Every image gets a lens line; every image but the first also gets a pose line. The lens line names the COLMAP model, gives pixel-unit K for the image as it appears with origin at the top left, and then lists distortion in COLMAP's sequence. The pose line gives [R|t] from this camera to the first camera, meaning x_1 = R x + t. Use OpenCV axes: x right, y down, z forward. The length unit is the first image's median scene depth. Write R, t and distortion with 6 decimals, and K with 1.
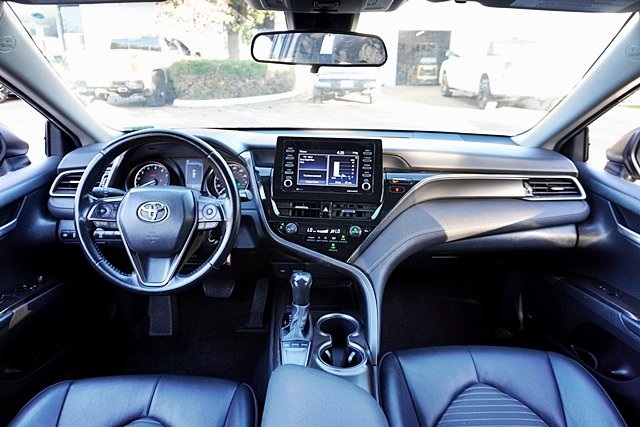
lens RADIAL K [[433.0, 0, 318.5], [0, 433.0, 212.1], [0, 0, 1]] dist [-0.040329, 0.031832]
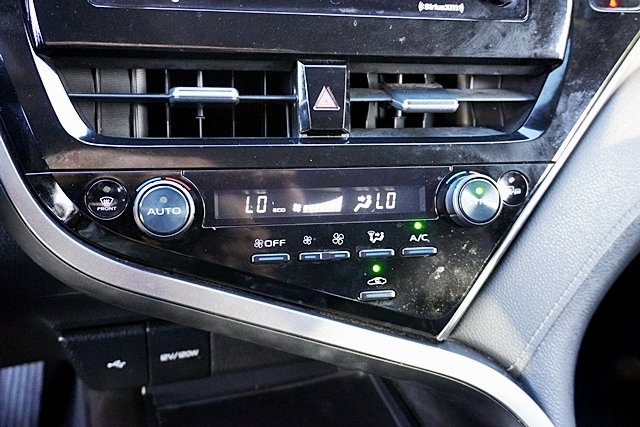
lens RADIAL K [[654.7, 0, 321.1], [0, 654.7, 211.2], [0, 0, 1]] dist [-0.009581, 0.000000]
pose [[0.951290, -0.087175, 0.295716, -0.080507], [0.033857, 0.982928, 0.180848, -0.009943], [-0.306433, -0.162027, 0.938001, 0.695022]]
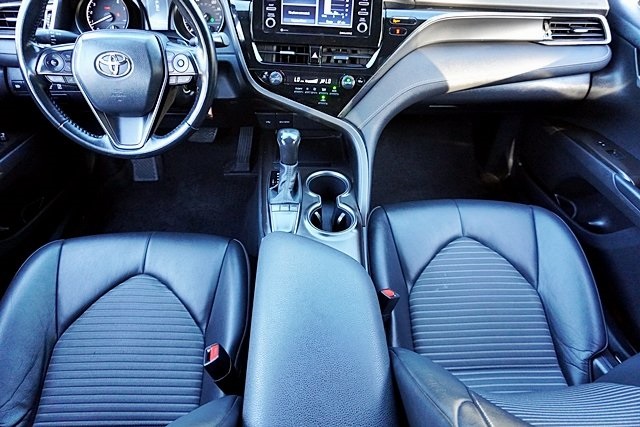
lens RADIAL K [[433.0, 0, 318.4], [0, 433.0, 213.6], [0, 0, 1]] dist [-0.040329, 0.031832]
pose [[0.999443, -0.008960, 0.032162, -0.006729], [-0.004842, 0.914219, 0.405190, -0.065869], [-0.033033, -0.405120, 0.913666, 0.075663]]
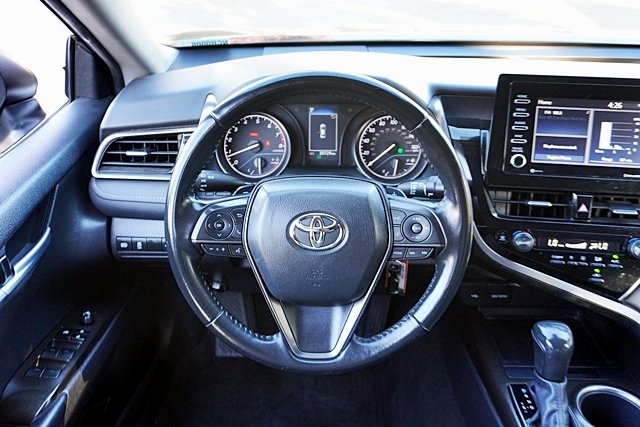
lens RADIAL K [[545.7, 0, 315.3], [0, 545.7, 213.6], [0, 0, 1]] dist [0.004843, -0.009044]
pose [[0.999761, 0.007070, -0.020668, -0.317829], [-0.003317, 0.984333, 0.176288, -0.122852], [0.021591, -0.176178, 0.984122, 0.280779]]
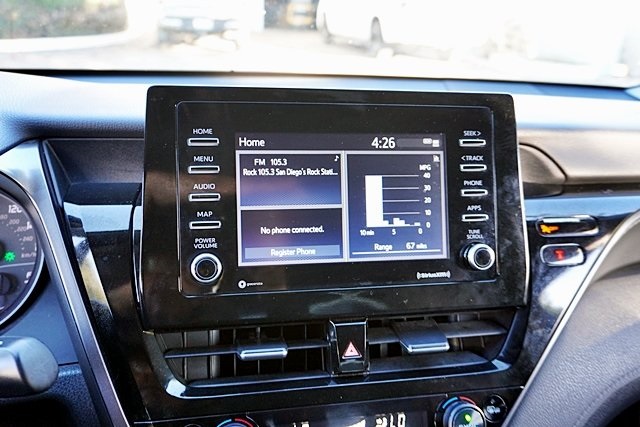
lens RADIAL K [[526.7, 0, 323.4], [0, 526.7, 208.7], [0, 0, 1]] dist [0.000542, -0.001037]
pose [[0.958637, -0.065760, 0.276932, -0.087366], [0.054646, 0.997367, 0.047670, -0.112517], [-0.279338, -0.030565, 0.959706, 0.675488]]
